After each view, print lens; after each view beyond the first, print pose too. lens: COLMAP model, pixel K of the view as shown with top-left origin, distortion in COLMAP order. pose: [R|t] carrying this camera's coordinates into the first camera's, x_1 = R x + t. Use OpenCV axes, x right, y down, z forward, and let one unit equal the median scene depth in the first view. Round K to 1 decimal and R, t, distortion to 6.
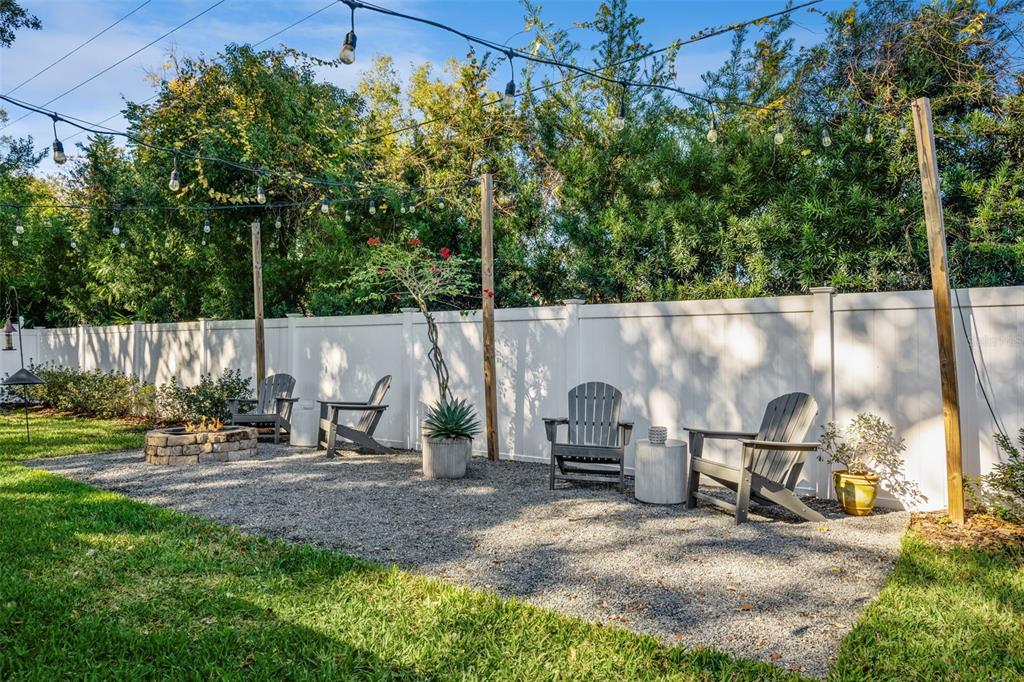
lens RADIAL K [[680.4, 0, 512.0], [0, 680.4, 341.0], [0, 0, 1]] dist [-0.005070, -0.002494]
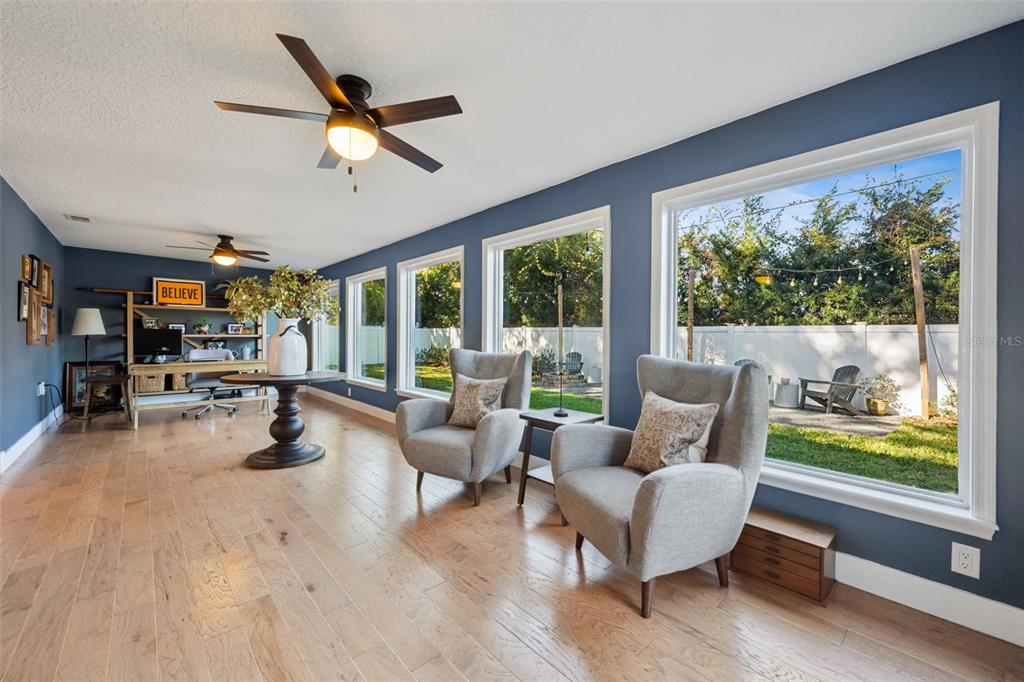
lens RADIAL K [[418.2, 0, 512.0], [0, 418.2, 341.0], [0, 0, 1]] dist [-0.000177, 0.000024]
pose [[0.980399, 0.022483, -0.195735, -0.467528], [-0.019267, 0.999647, 0.018319, -0.017560], [0.196078, -0.014188, 0.980486, -0.694148]]
